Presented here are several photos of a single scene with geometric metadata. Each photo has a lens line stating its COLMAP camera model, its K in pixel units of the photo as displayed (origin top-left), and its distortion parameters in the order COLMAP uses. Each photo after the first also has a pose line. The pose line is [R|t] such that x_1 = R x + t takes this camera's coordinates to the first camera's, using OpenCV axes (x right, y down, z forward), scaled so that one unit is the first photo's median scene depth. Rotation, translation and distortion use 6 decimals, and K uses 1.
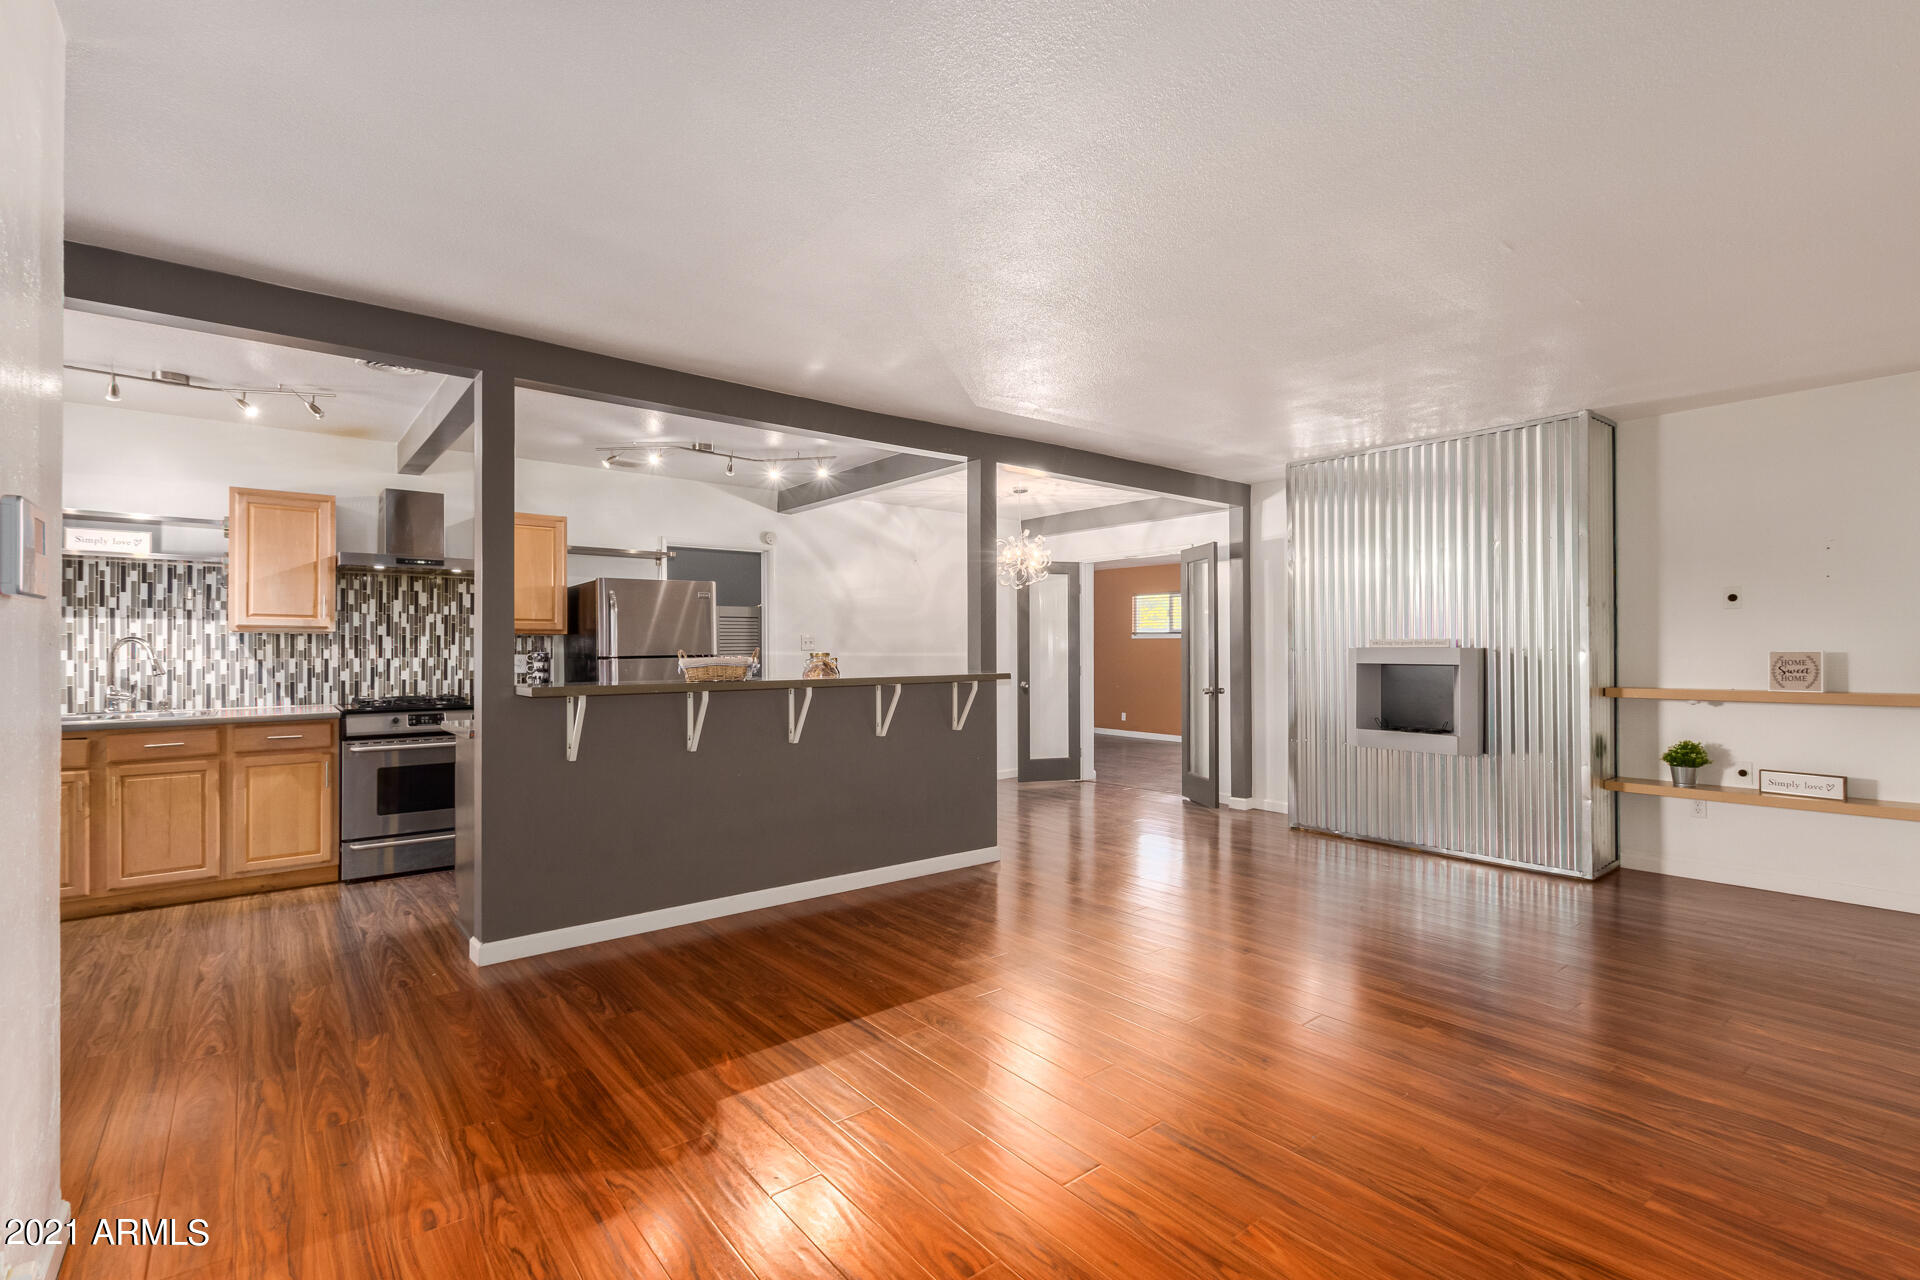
lens RADIAL K [[882.4, 0, 938.6], [0, 882.4, 647.9], [0, 0, 1]] dist [0.005449, -0.000368]
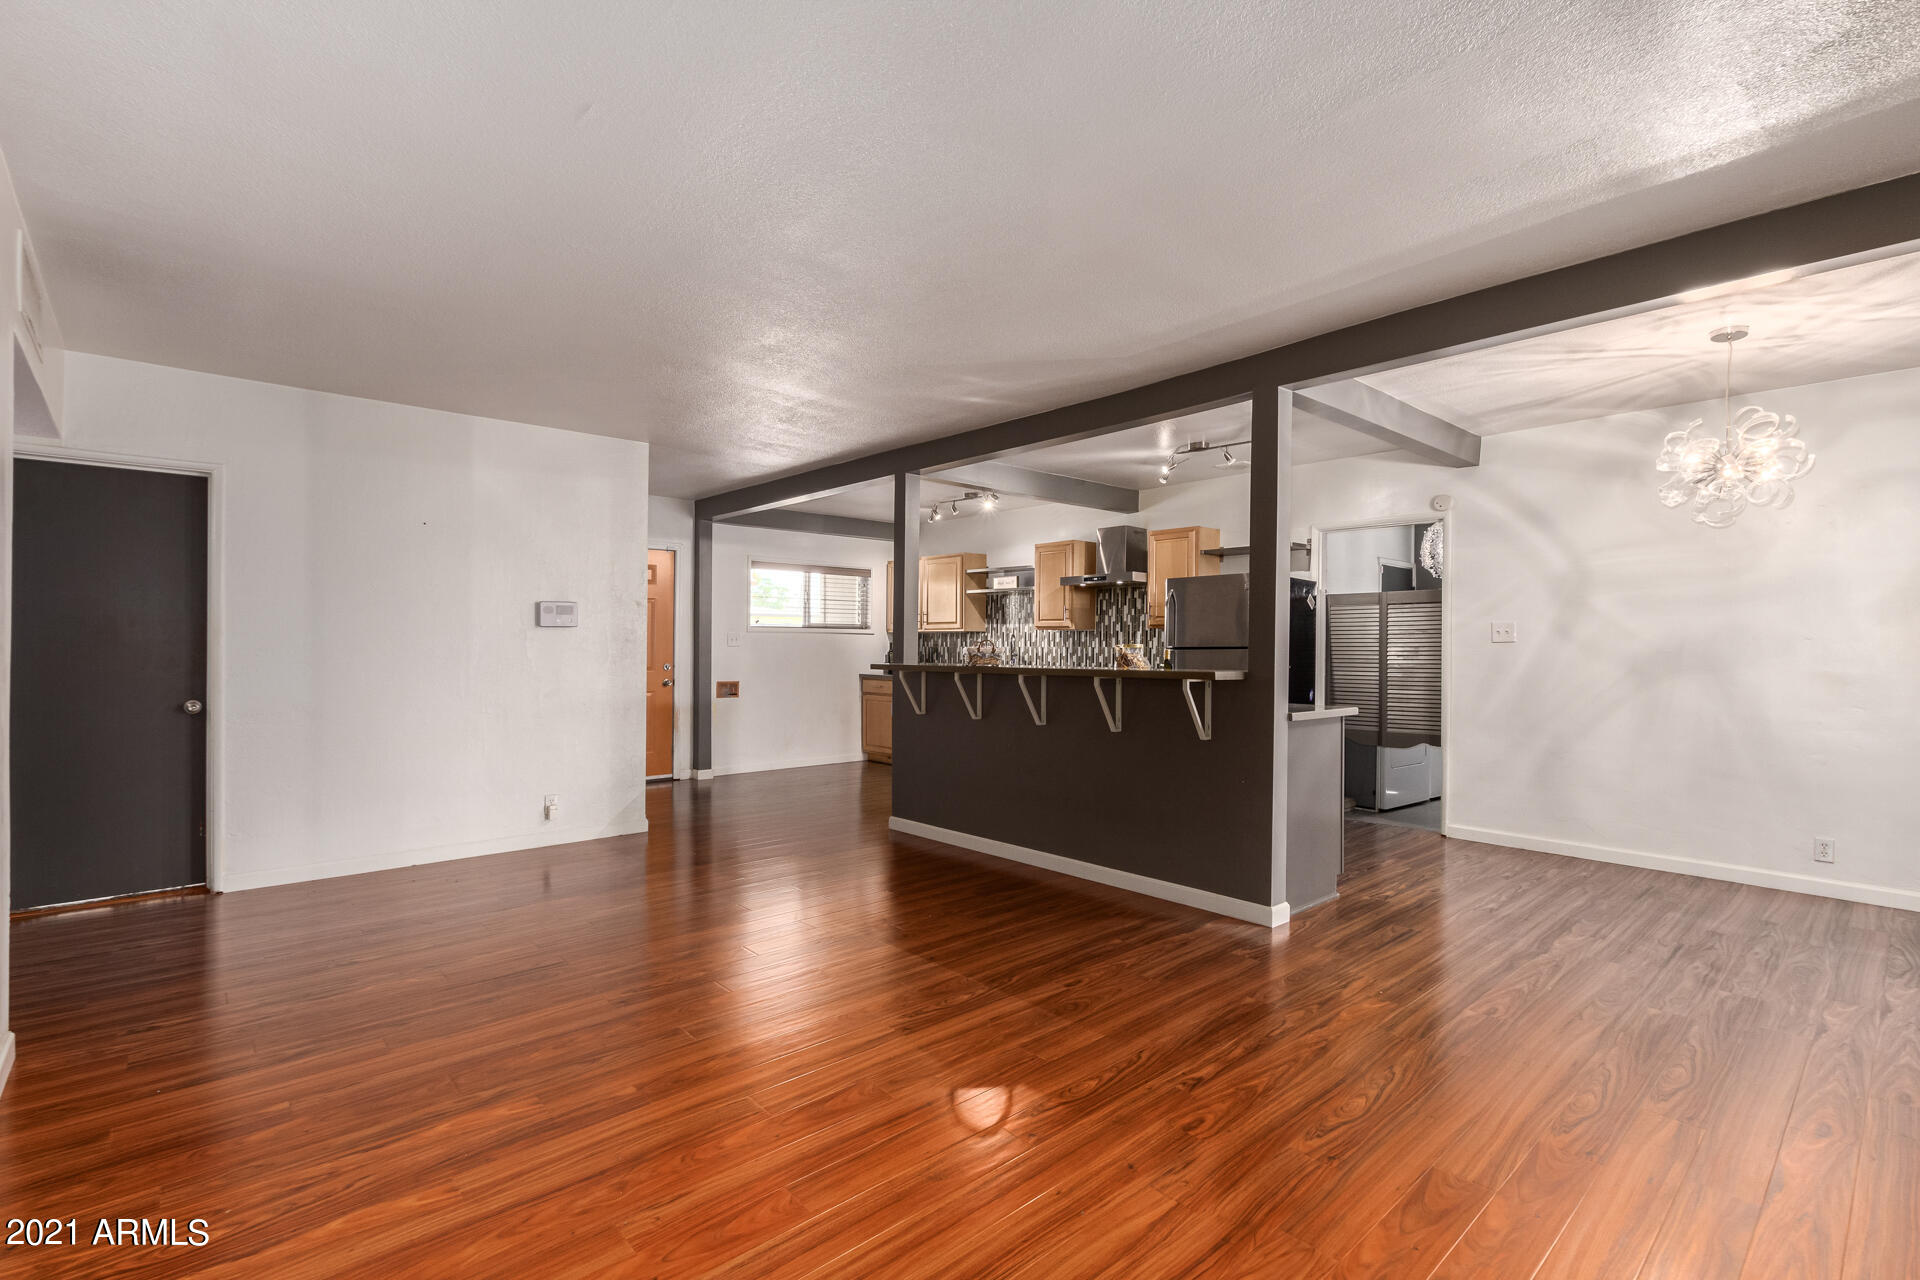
lens RADIAL K [[882.4, 0, 982.4], [0, 882.4, 637.8], [0, 0, 1]] dist [0.005449, -0.000368]
pose [[0.071222, -0.004102, -0.997452, 0.845286], [0.001190, 0.999991, -0.004027, 0.002262], [0.997460, -0.000900, 0.071226, 0.758978]]
